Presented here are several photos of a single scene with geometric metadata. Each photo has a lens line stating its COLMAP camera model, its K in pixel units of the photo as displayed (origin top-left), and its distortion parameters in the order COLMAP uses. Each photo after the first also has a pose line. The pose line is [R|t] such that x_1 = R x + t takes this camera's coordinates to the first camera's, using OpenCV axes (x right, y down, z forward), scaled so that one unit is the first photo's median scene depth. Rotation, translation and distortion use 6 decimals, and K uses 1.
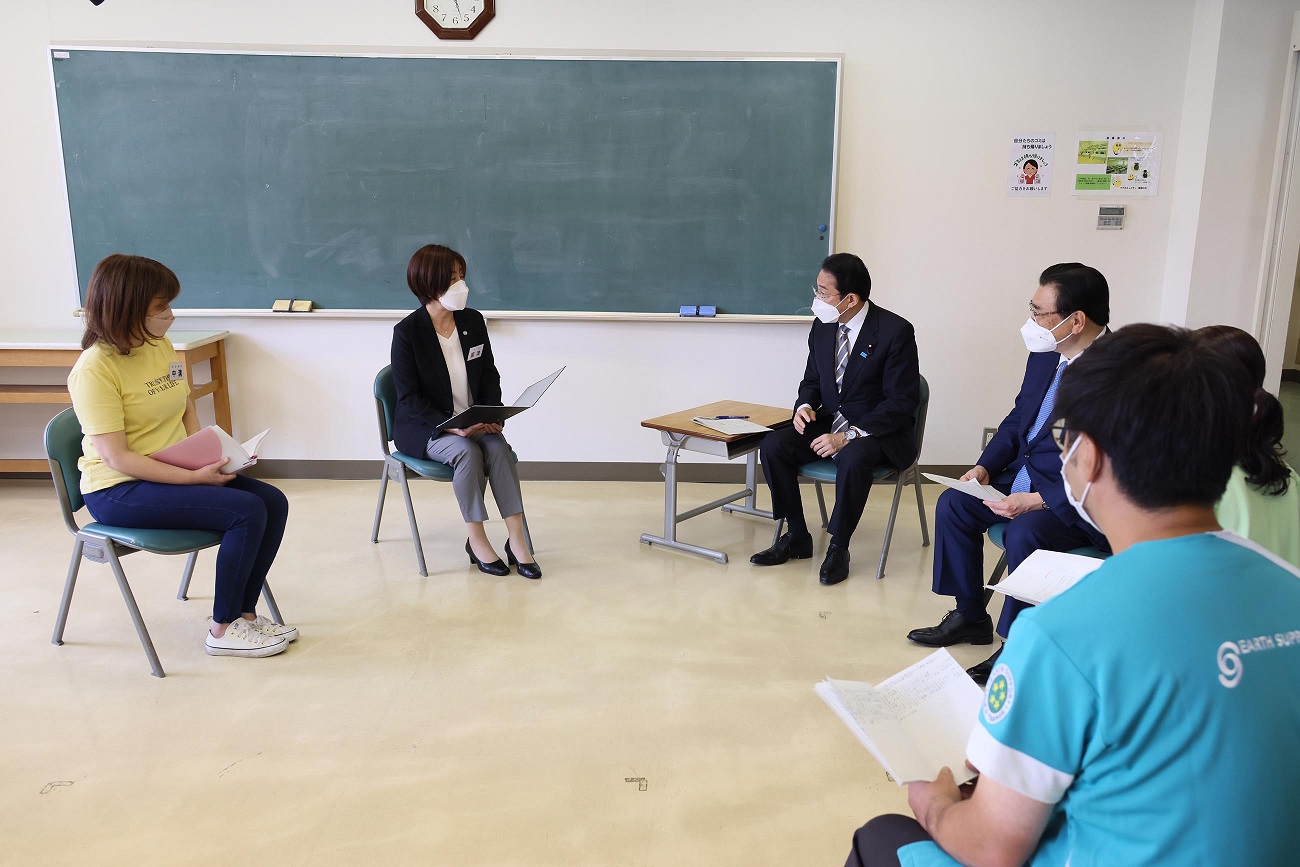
lens RADIAL K [[1095.7, 0, 679.7], [0, 1095.7, 436.4], [0, 0, 1]] dist [-0.004819, 0.001455]
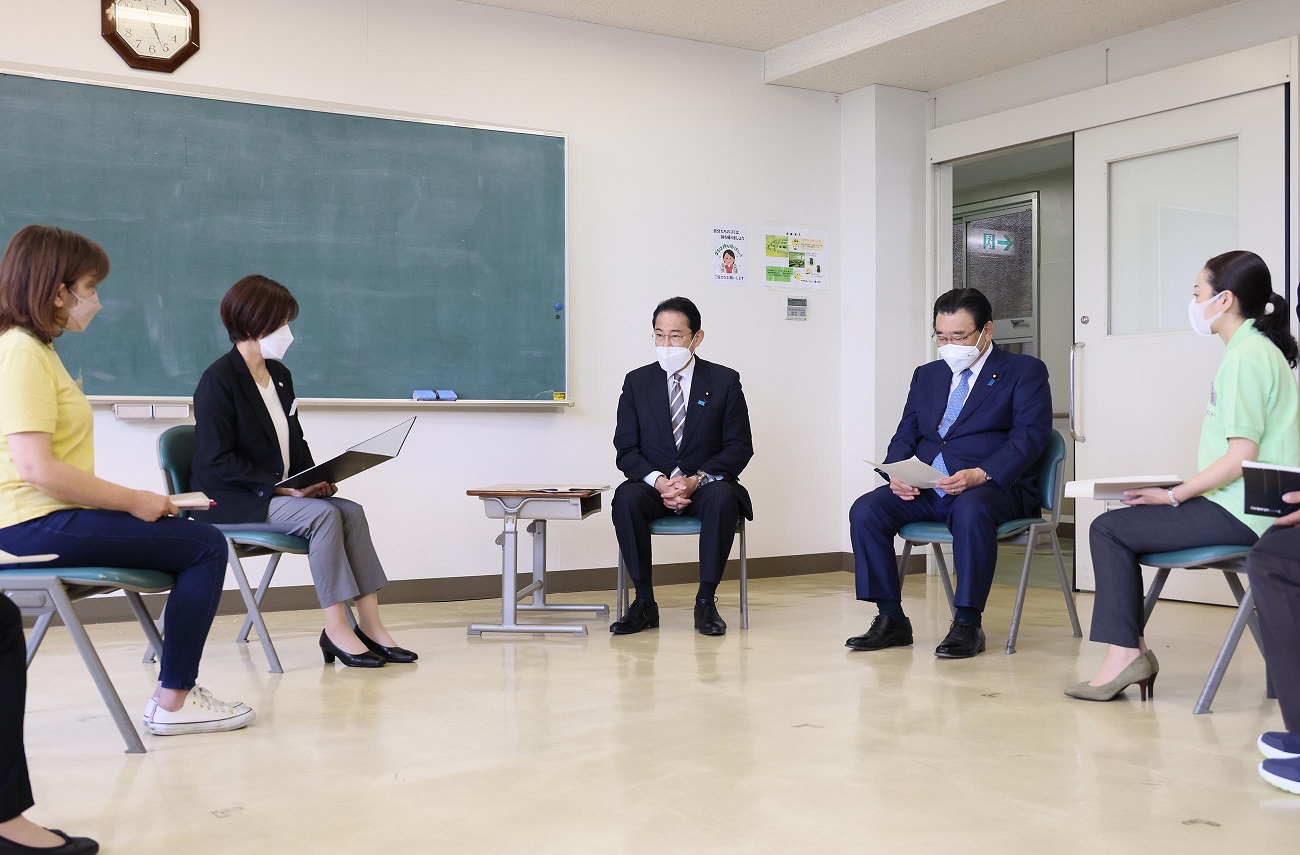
lens RADIAL K [[1461.5, 0, 650.0], [0, 1461.5, 427.5], [0, 0, 1]] dist [-0.006723, -0.018066]
pose [[0.849619, -0.009384, 0.527313, -0.466652], [0.125755, 0.974607, -0.185276, 0.152724], [-0.512184, 0.223727, 0.829225, -0.049003]]
